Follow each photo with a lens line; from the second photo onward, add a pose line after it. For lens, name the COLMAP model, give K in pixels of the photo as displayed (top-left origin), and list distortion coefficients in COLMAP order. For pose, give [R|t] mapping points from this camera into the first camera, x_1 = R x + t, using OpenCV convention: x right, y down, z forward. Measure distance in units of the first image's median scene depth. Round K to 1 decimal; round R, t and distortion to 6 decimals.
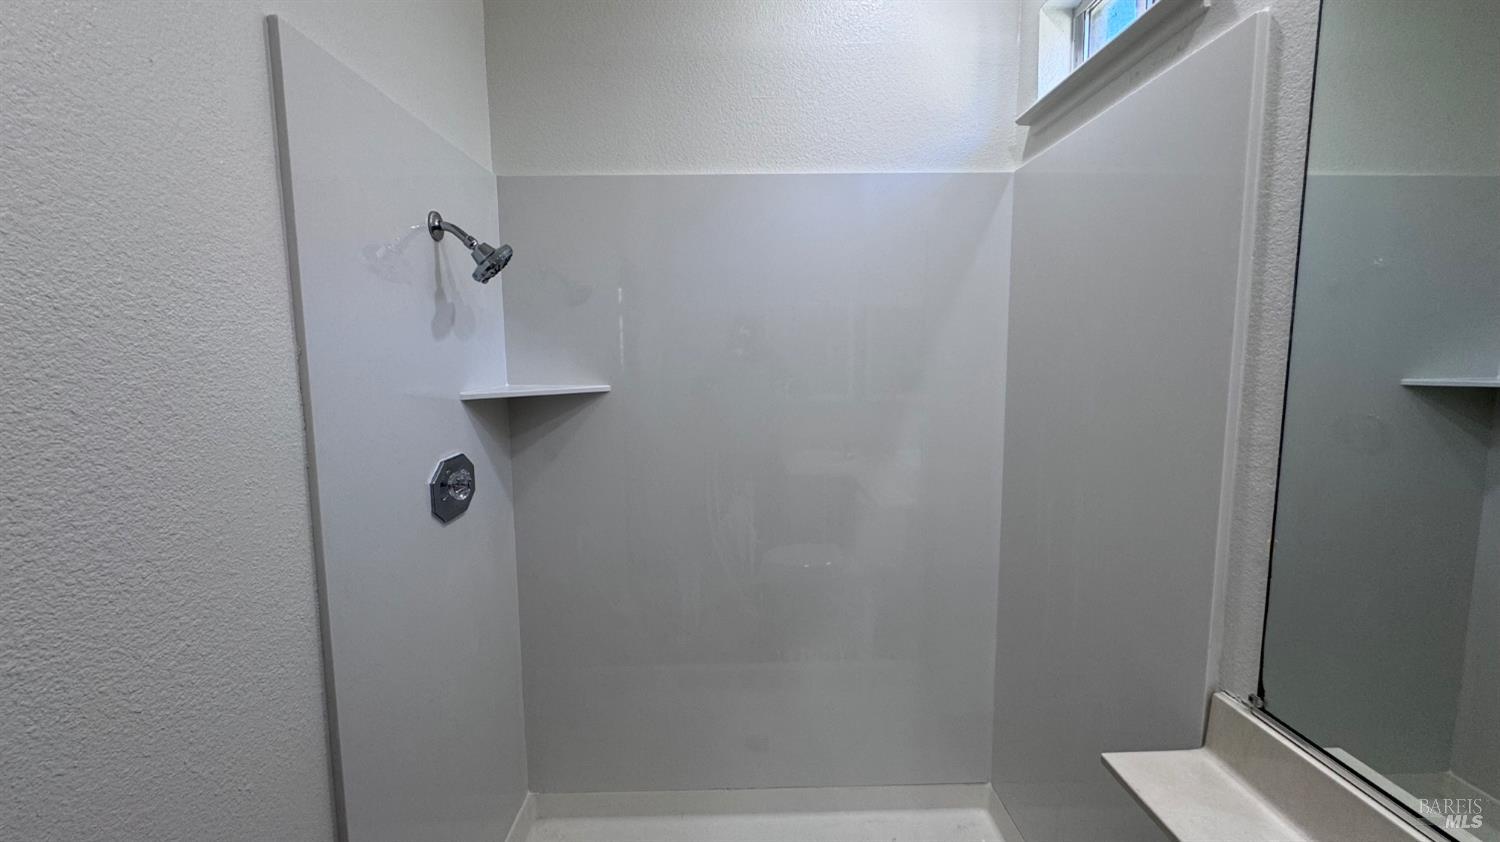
lens RADIAL K [[602.1, 0, 752.8], [0, 602.1, 419.6], [0, 0, 1]] dist [-0.003576, 0.000746]
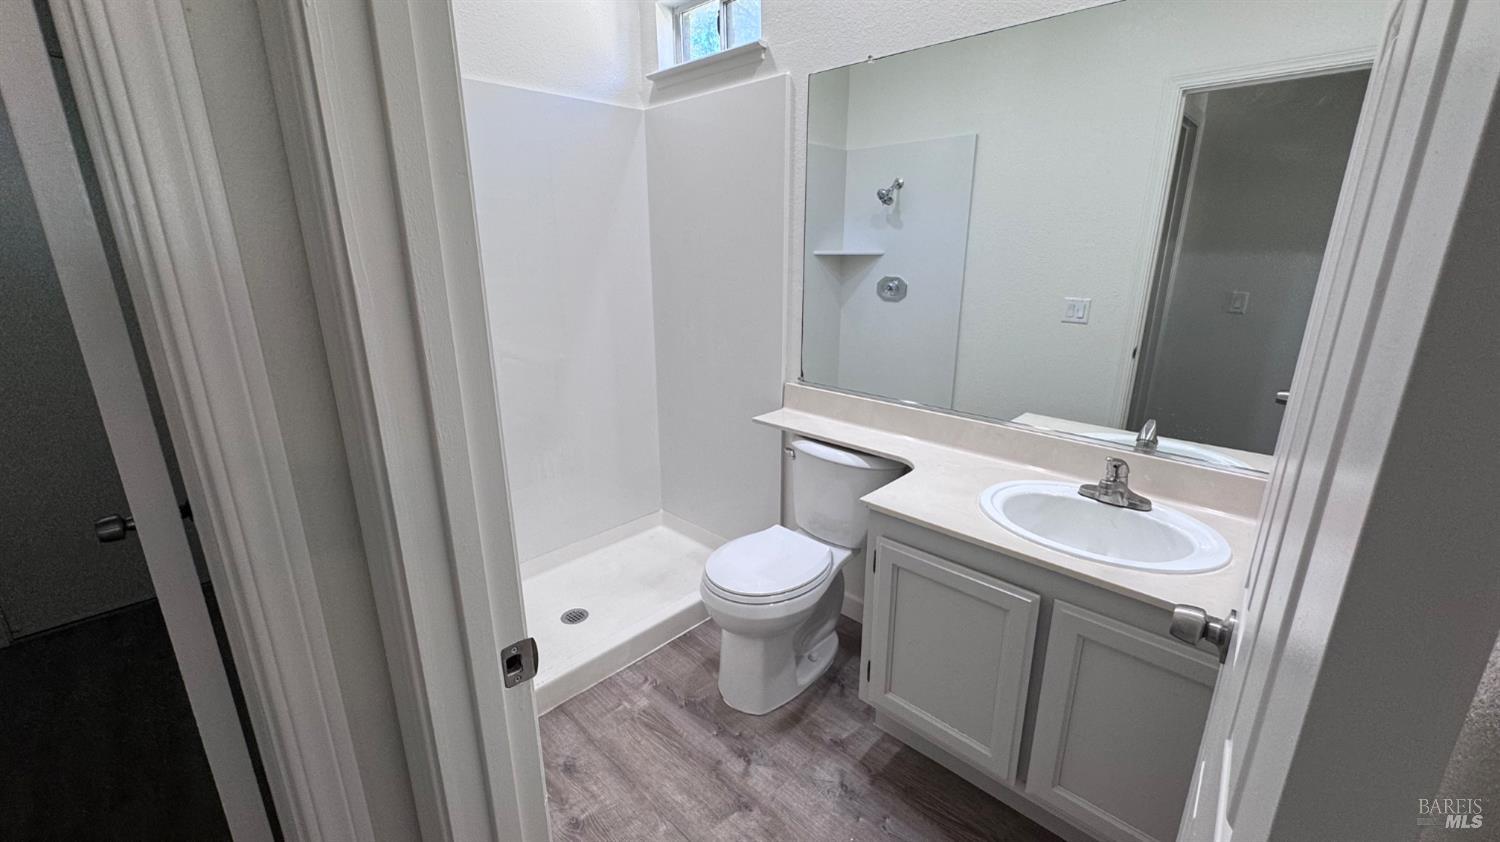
lens RADIAL K [[602.1, 0, 743.9], [0, 602.1, 416.3], [0, 0, 1]] dist [-0.003576, 0.000746]
pose [[0.721880, -0.185506, 0.666691, -0.584426], [0.074135, 0.978587, 0.192018, 0.078106], [-0.688035, -0.089189, 0.720175, -0.364154]]
